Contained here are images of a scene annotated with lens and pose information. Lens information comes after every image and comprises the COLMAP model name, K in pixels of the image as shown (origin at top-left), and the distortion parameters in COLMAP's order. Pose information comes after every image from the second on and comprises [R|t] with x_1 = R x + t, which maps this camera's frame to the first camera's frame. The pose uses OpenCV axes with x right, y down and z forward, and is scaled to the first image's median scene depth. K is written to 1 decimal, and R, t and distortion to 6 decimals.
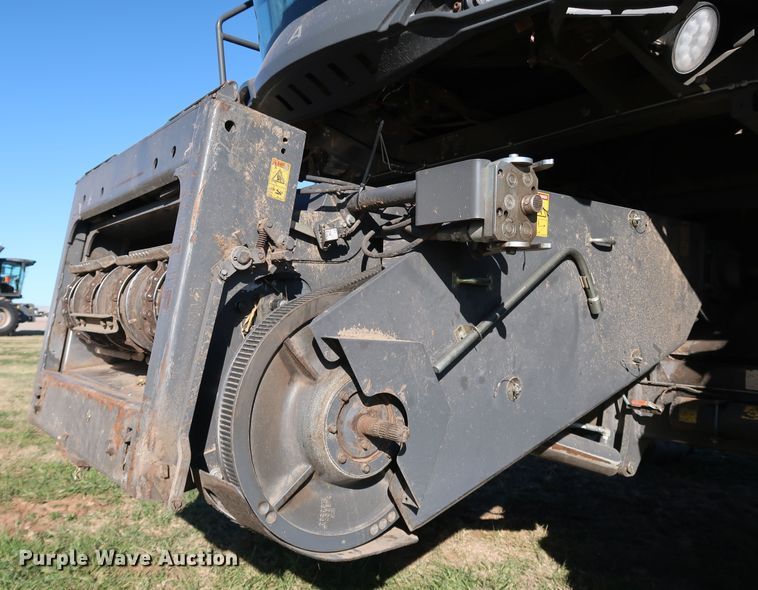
lens RADIAL K [[618.1, 0, 365.6], [0, 618.1, 310.6], [0, 0, 1]] dist [0.004267, -0.007701]
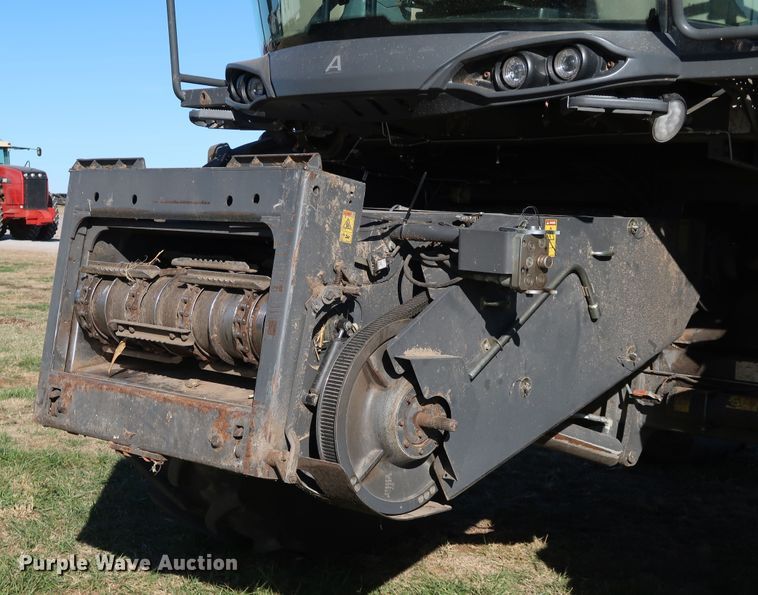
lens RADIAL K [[1346.6, 0, 378.8], [0, 1346.6, 297.4], [0, 0, 1]] dist [0.086190, 0.000000]
pose [[0.987209, -0.005485, 0.159337, -0.459669], [-0.009543, 0.995583, 0.093398, -0.291050], [-0.159145, -0.093724, 0.982796, -1.520812]]
